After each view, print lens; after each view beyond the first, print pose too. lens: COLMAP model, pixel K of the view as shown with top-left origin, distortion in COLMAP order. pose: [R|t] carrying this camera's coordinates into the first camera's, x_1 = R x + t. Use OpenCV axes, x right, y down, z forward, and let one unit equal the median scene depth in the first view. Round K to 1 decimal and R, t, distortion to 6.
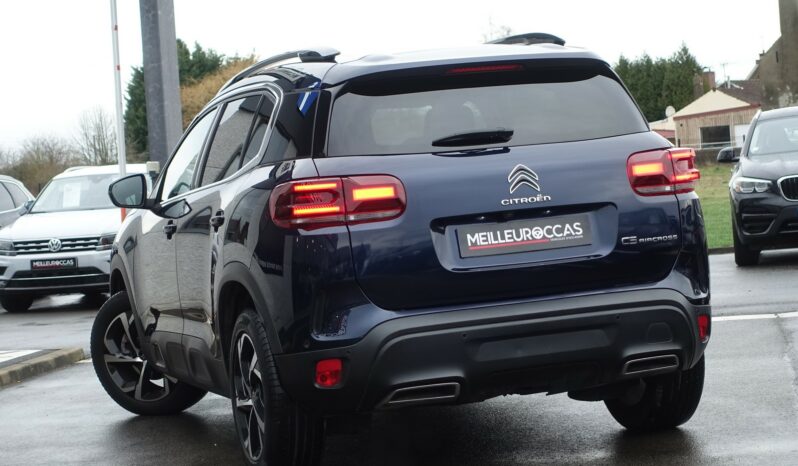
lens RADIAL K [[1844.9, 0, 399.5], [0, 1844.9, 232.6], [0, 0, 1]] dist [-0.041586, 0.000000]
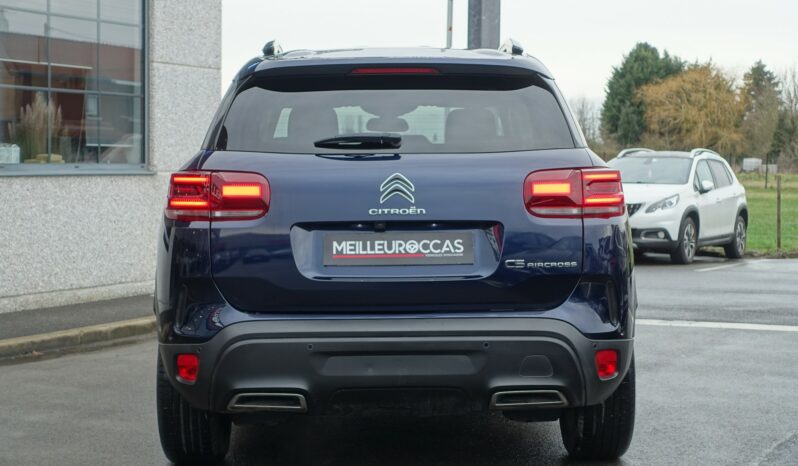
lens RADIAL K [[1409.8, 0, 396.7], [0, 1409.8, 232.4], [0, 0, 1]] dist [0.004778, 0.000000]
pose [[0.952225, 0.092607, -0.291019, 0.274349], [-0.084617, 0.995612, 0.039949, -0.035060], [0.293442, -0.013416, 0.955883, 0.300394]]
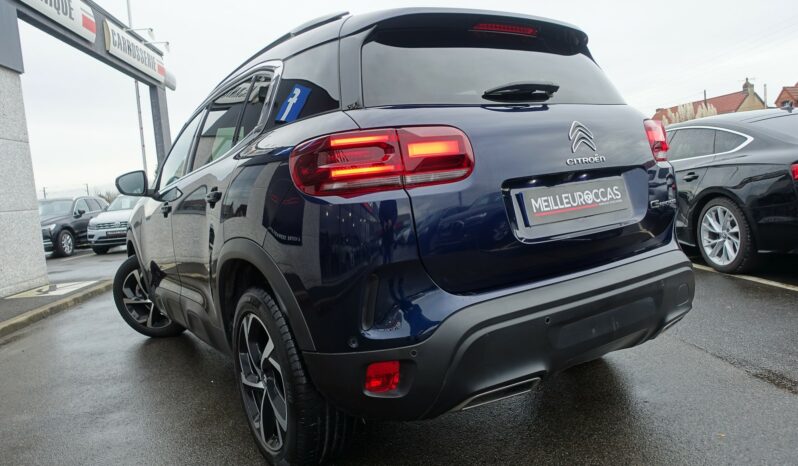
lens RADIAL K [[552.5, 0, 397.6], [0, 552.5, 236.8], [0, 0, 1]] dist [-0.008221, 0.003650]
pose [[0.965024, -0.035311, 0.259773, -0.088744], [0.025226, 0.998797, 0.042053, 0.005984], [-0.260946, -0.034030, 0.964754, 0.748248]]
